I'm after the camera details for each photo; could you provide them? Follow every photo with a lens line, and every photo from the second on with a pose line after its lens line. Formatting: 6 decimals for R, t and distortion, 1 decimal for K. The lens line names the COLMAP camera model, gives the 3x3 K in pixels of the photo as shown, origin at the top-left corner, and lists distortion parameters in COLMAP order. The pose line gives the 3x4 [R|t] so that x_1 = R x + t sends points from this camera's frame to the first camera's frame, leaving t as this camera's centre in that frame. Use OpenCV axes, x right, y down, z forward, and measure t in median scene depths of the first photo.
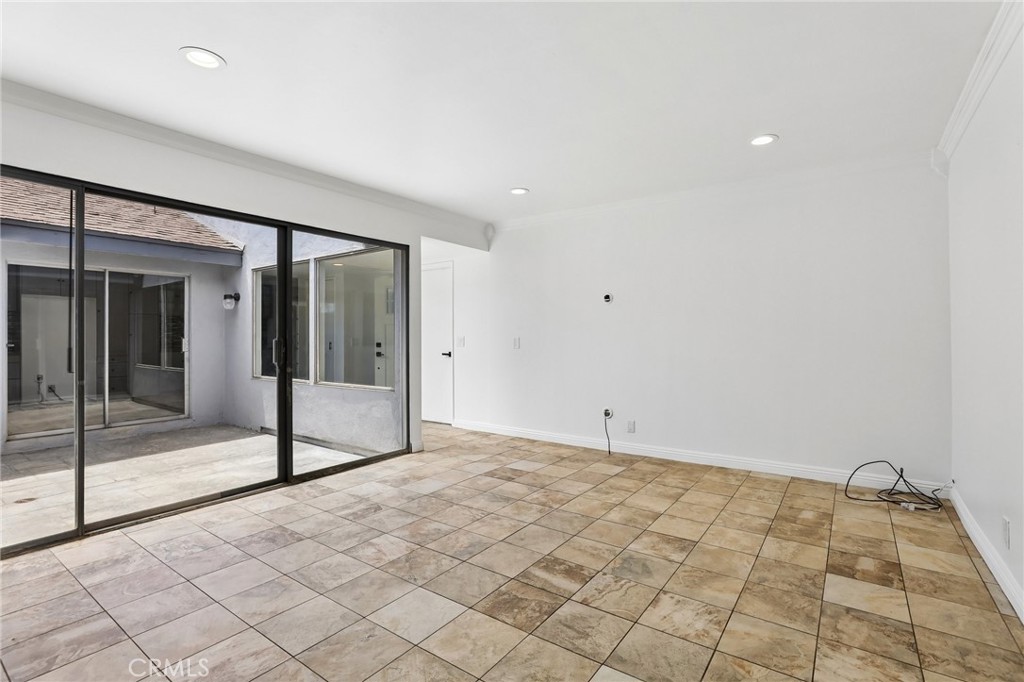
lens RADIAL K [[471.2, 0, 513.3], [0, 471.2, 337.9], [0, 0, 1]] dist [-0.000558, 0.001518]
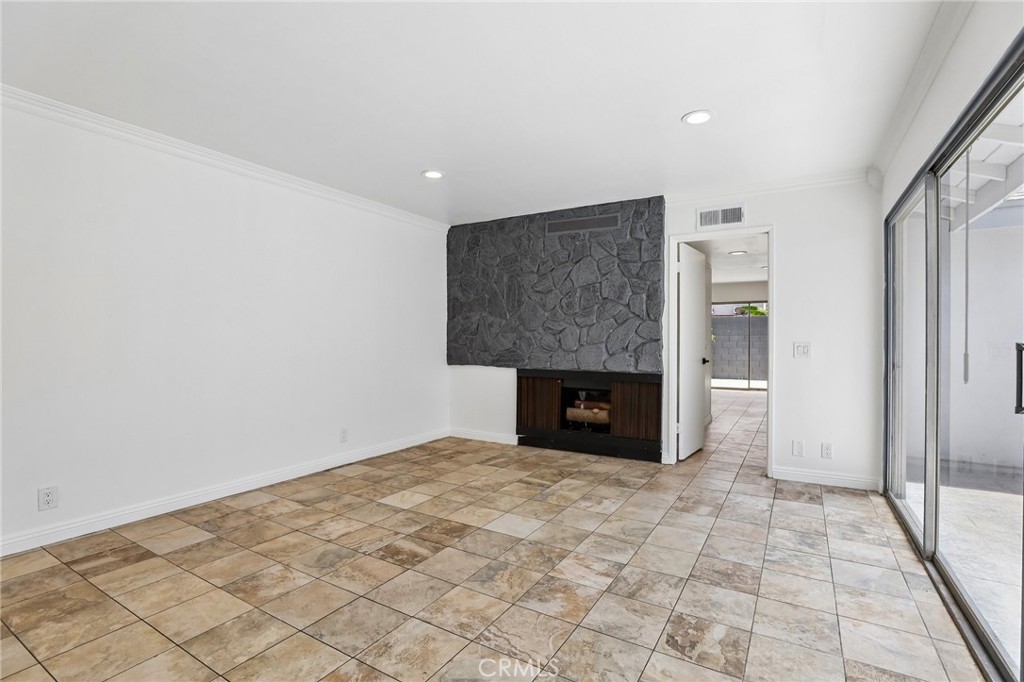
lens RADIAL K [[471.2, 0, 511.9], [0, 471.2, 340.1], [0, 0, 1]] dist [-0.000558, 0.001518]
pose [[-0.996902, 0.000961, -0.078645, -0.063774], [0.000578, 0.999988, 0.004887, -0.006830], [0.078649, 0.004827, -0.996891, 2.057353]]
